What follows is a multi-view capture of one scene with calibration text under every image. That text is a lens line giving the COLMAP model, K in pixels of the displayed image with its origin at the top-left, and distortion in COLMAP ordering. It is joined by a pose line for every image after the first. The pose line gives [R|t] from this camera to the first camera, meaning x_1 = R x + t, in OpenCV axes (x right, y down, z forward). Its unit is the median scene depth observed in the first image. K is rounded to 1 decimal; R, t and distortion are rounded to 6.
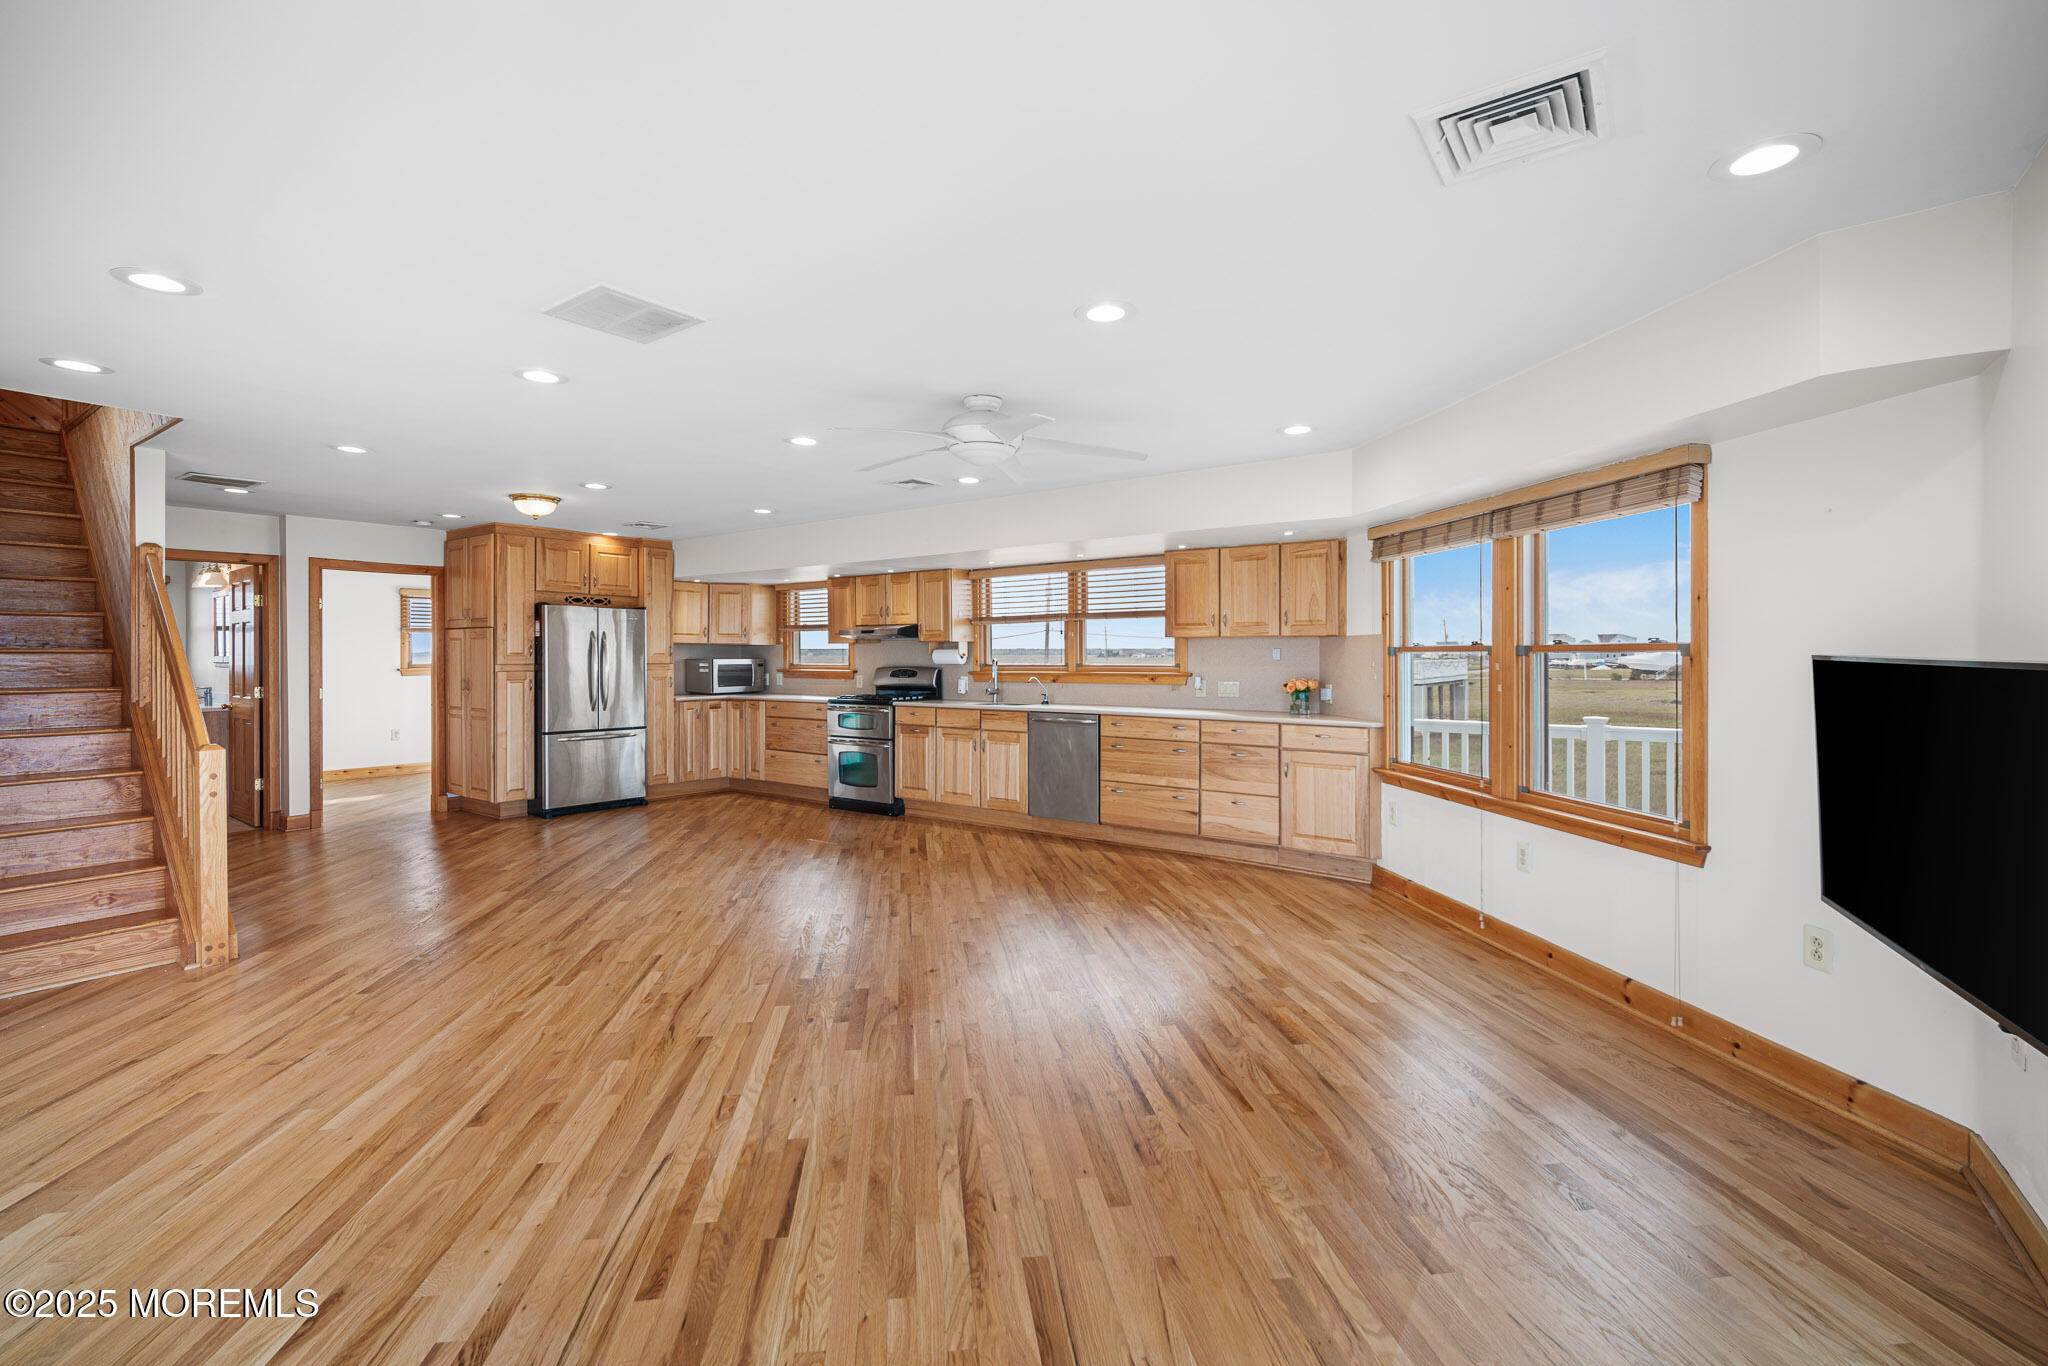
lens RADIAL K [[911.5, 0, 1027.6], [0, 911.5, 673.5], [0, 0, 1]] dist [-0.004784, -0.000009]
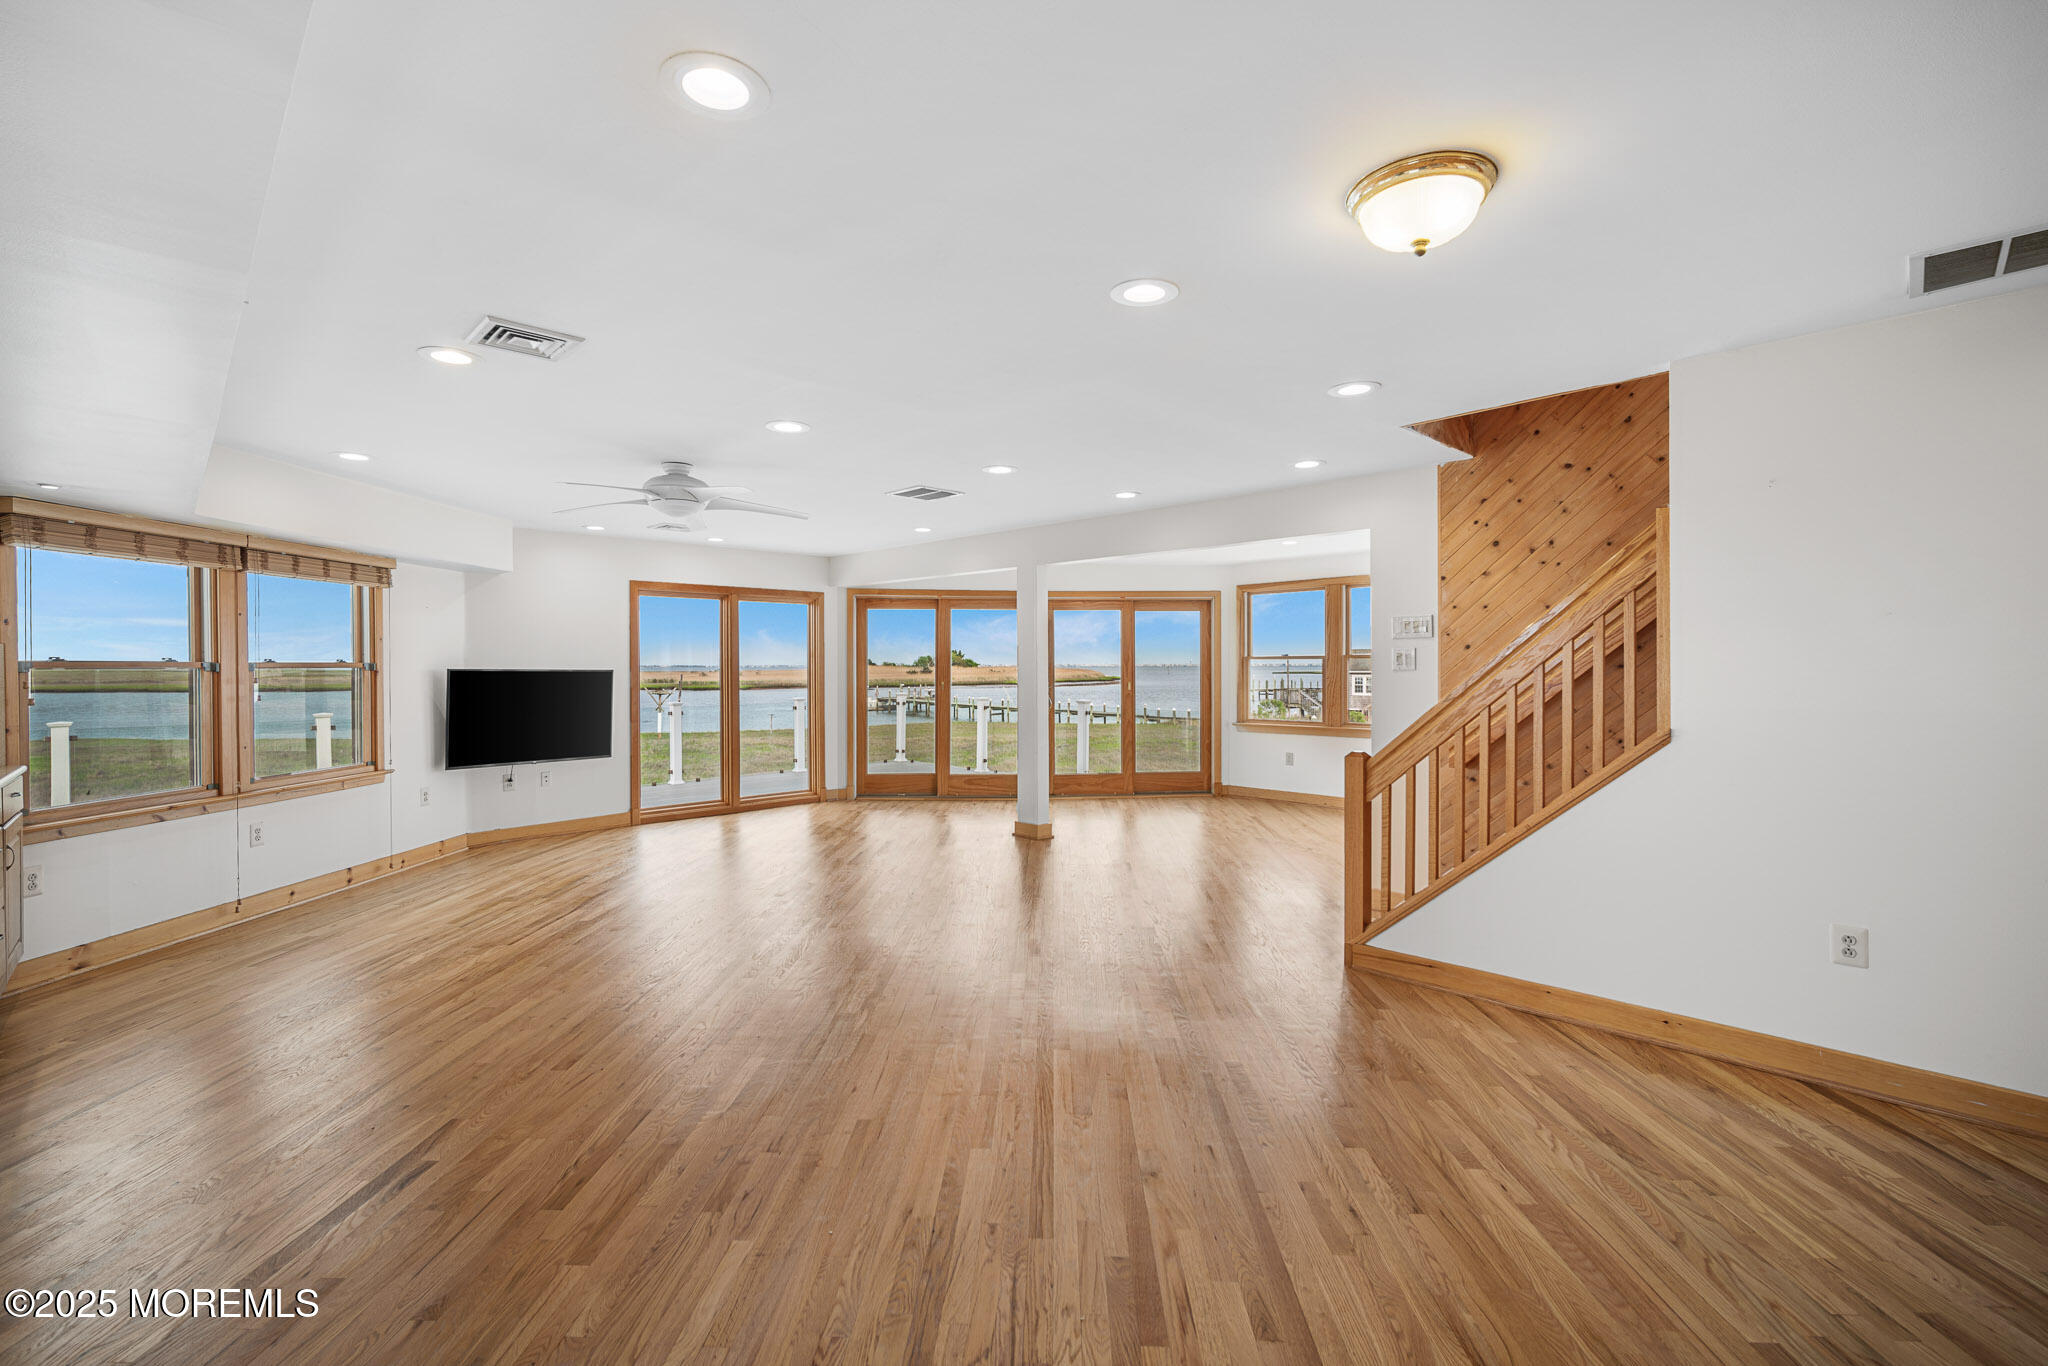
lens RADIAL K [[911.5, 0, 1027.6], [0, 911.5, 673.5], [0, 0, 1]] dist [-0.004784, -0.000009]
pose [[-0.984200, 0.004231, 0.177008, -0.767531], [0.010361, 0.999378, 0.033721, -0.052668], [-0.176755, 0.035023, -0.983632, 2.194477]]
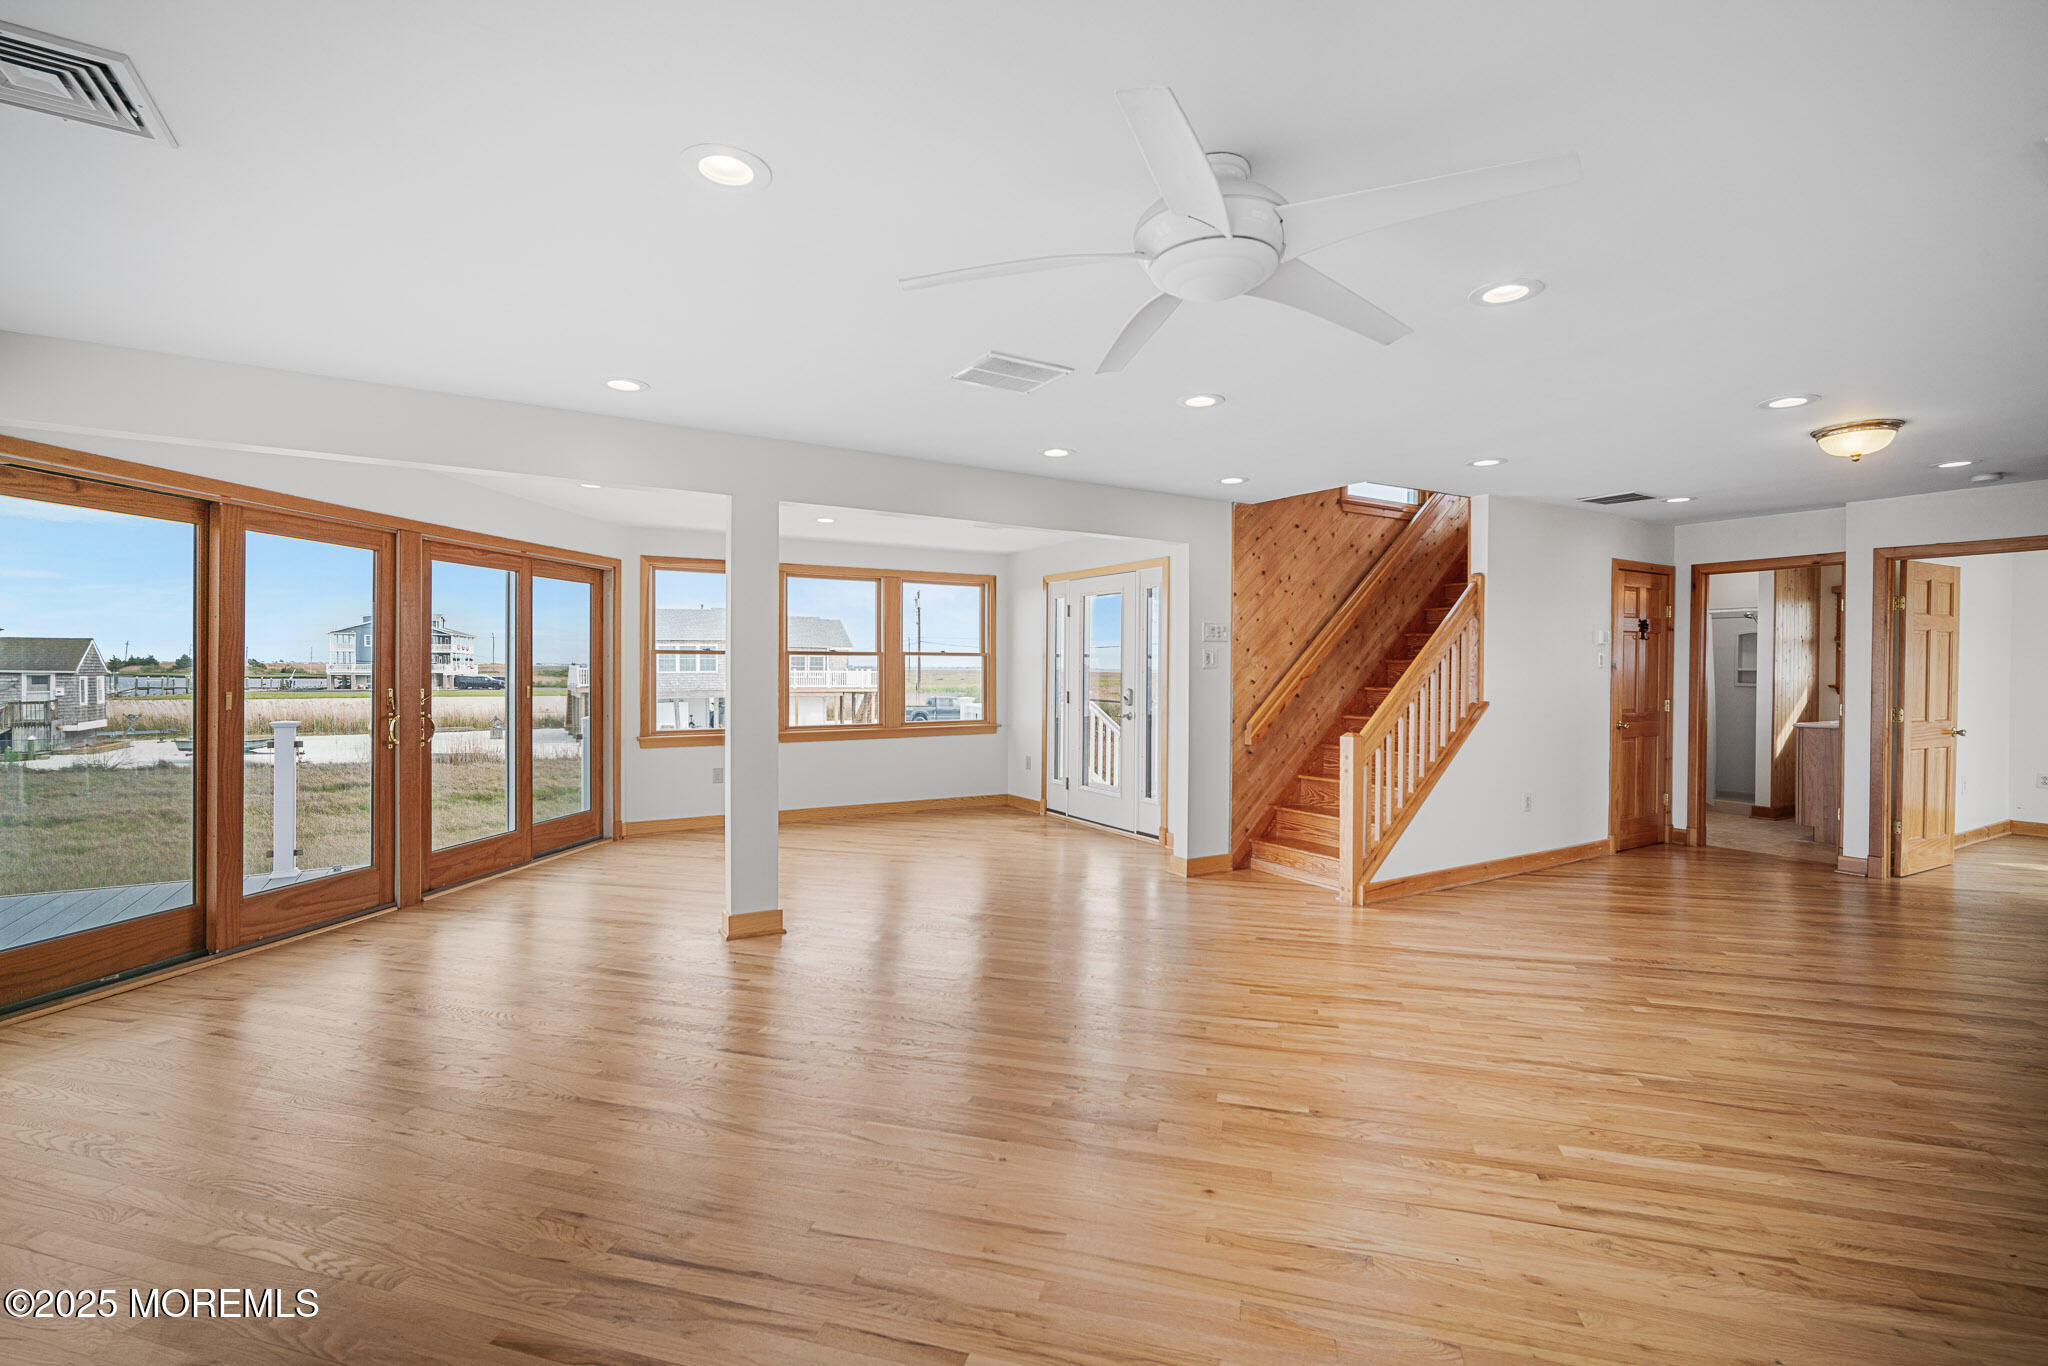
lens RADIAL K [[911.5, 0, 1027.6], [0, 911.5, 673.5], [0, 0, 1]] dist [-0.004784, -0.000009]
pose [[-0.395205, 0.005585, -0.918576, 0.492734], [-0.028436, 0.999428, 0.018311, -0.017479], [0.918153, 0.033357, -0.394820, 1.134949]]
